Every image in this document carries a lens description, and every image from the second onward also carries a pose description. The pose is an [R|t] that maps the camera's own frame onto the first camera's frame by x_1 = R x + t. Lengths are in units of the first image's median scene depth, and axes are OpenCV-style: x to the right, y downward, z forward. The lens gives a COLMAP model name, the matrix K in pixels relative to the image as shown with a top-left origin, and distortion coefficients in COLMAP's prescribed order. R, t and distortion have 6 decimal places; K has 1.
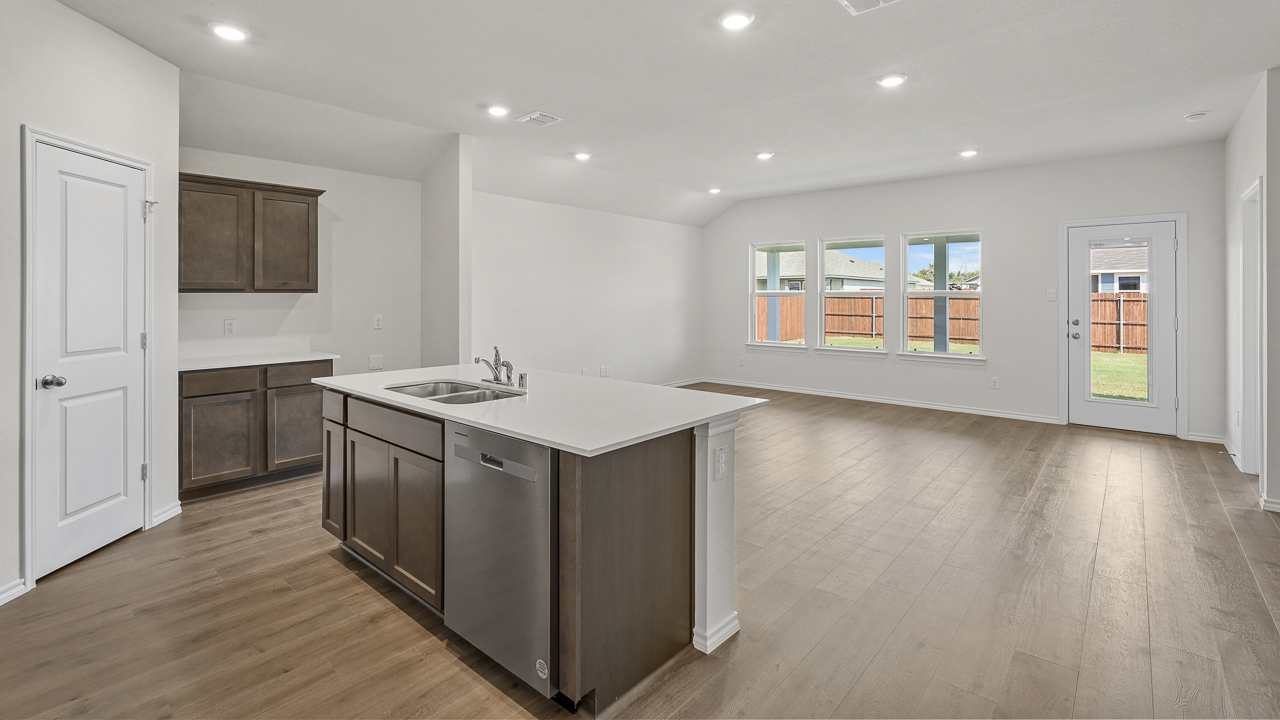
lens RADIAL K [[569.0, 0, 644.9], [0, 569.0, 293.1], [0, 0, 1]] dist [-0.013837, 0.008547]
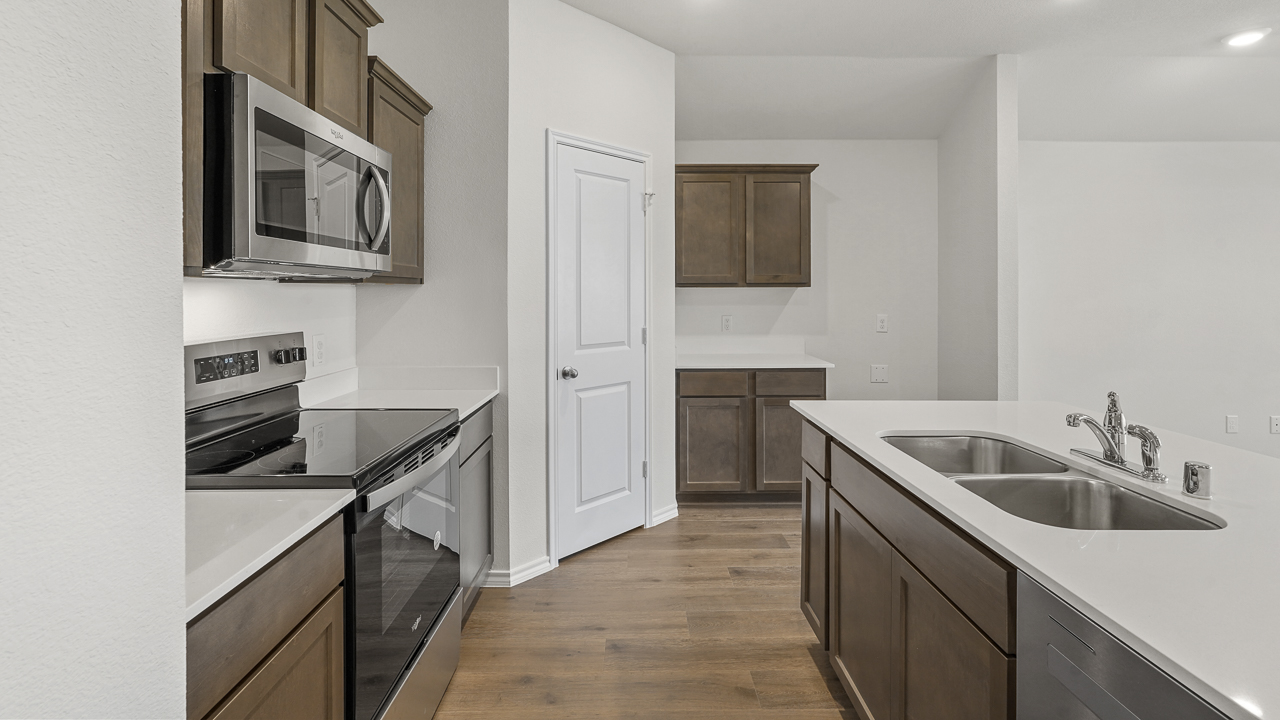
lens RADIAL K [[569.0, 0, 633.3], [0, 569.0, 292.7], [0, 0, 1]] dist [-0.013837, 0.008547]
pose [[0.653071, 0.000779, -0.757296, -0.125918], [0.003964, 0.999982, 0.004447, 0.003908], [0.757286, -0.005906, 0.653057, 0.286965]]
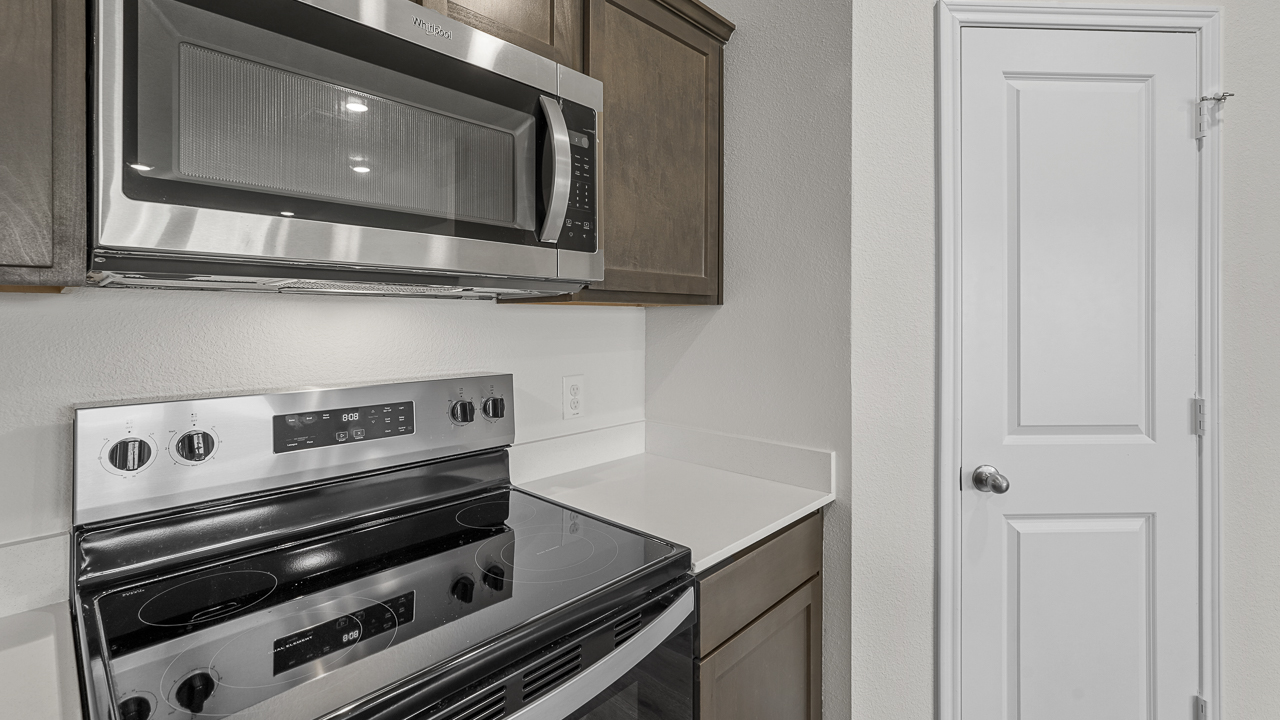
lens RADIAL K [[569.0, 0, 644.8], [0, 569.0, 316.6], [0, 0, 1]] dist [-0.013837, 0.008547]
pose [[-0.032810, -0.001700, -0.999460, -0.363748], [0.001424, 0.999997, -0.001748, 0.005345], [0.999461, -0.001481, -0.032807, 0.493476]]
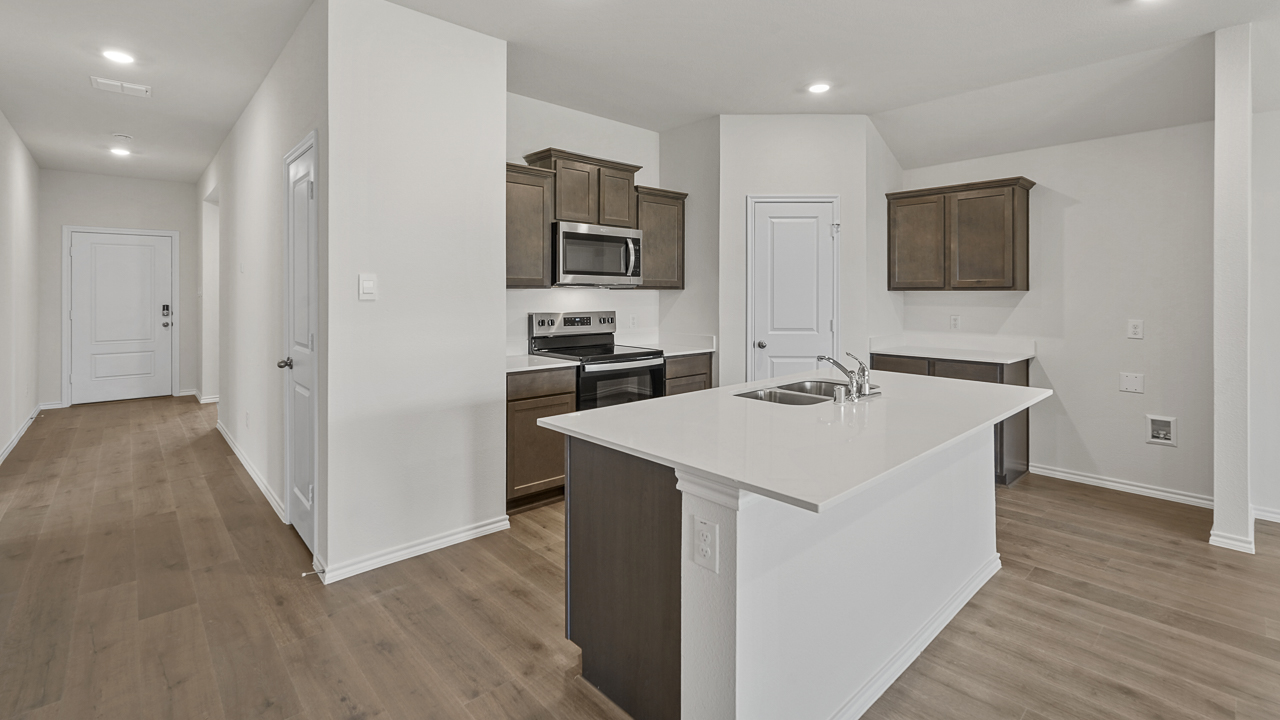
lens RADIAL K [[569.0, 0, 638.4], [0, 569.0, 291.5], [0, 0, 1]] dist [-0.013837, 0.008547]
pose [[-0.114113, -0.005090, -0.993455, 0.460391], [0.001345, 0.999985, -0.005278, 0.006157], [0.993467, -0.001939, -0.114105, 0.582189]]
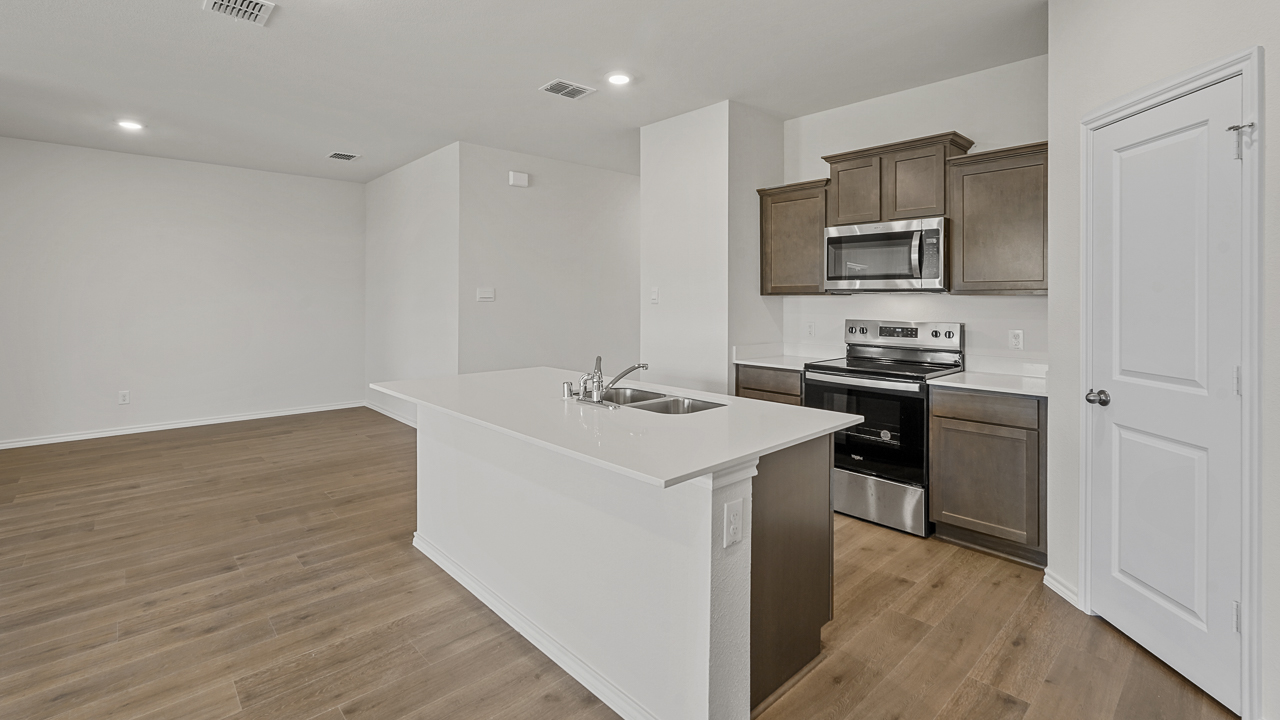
lens RADIAL K [[569.0, 0, 636.2], [0, 569.0, 294.8], [0, 0, 1]] dist [-0.013837, 0.008547]
pose [[-0.993464, -0.003681, 0.114083, -0.305777], [-0.004893, 0.999935, -0.010343, 0.007194], [-0.114037, -0.010834, -0.993417, 1.367998]]
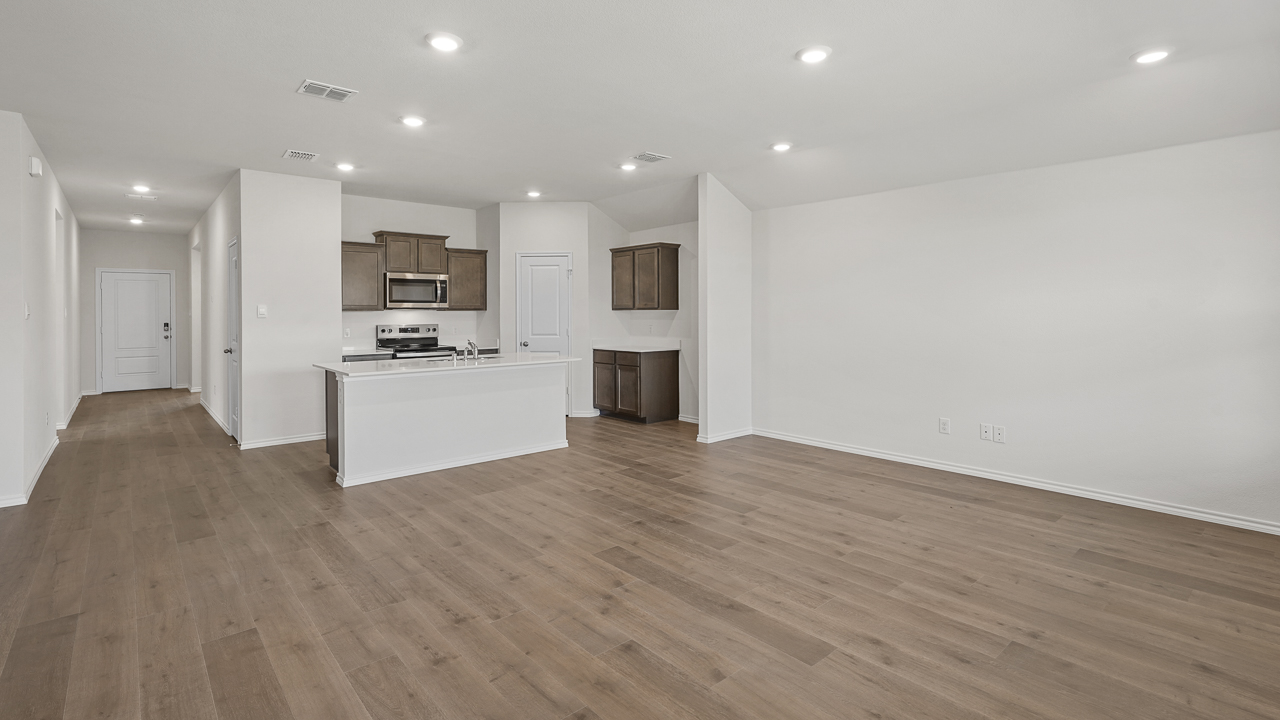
lens RADIAL K [[617.8, 0, 650.8], [0, 617.8, 309.2], [0, 0, 1]] dist [-0.002834, 0.002755]
pose [[-0.143200, -0.002826, -0.989690, 1.259765], [0.008018, 0.999960, -0.004016, 0.004989], [0.989661, -0.008511, -0.143172, 1.416792]]
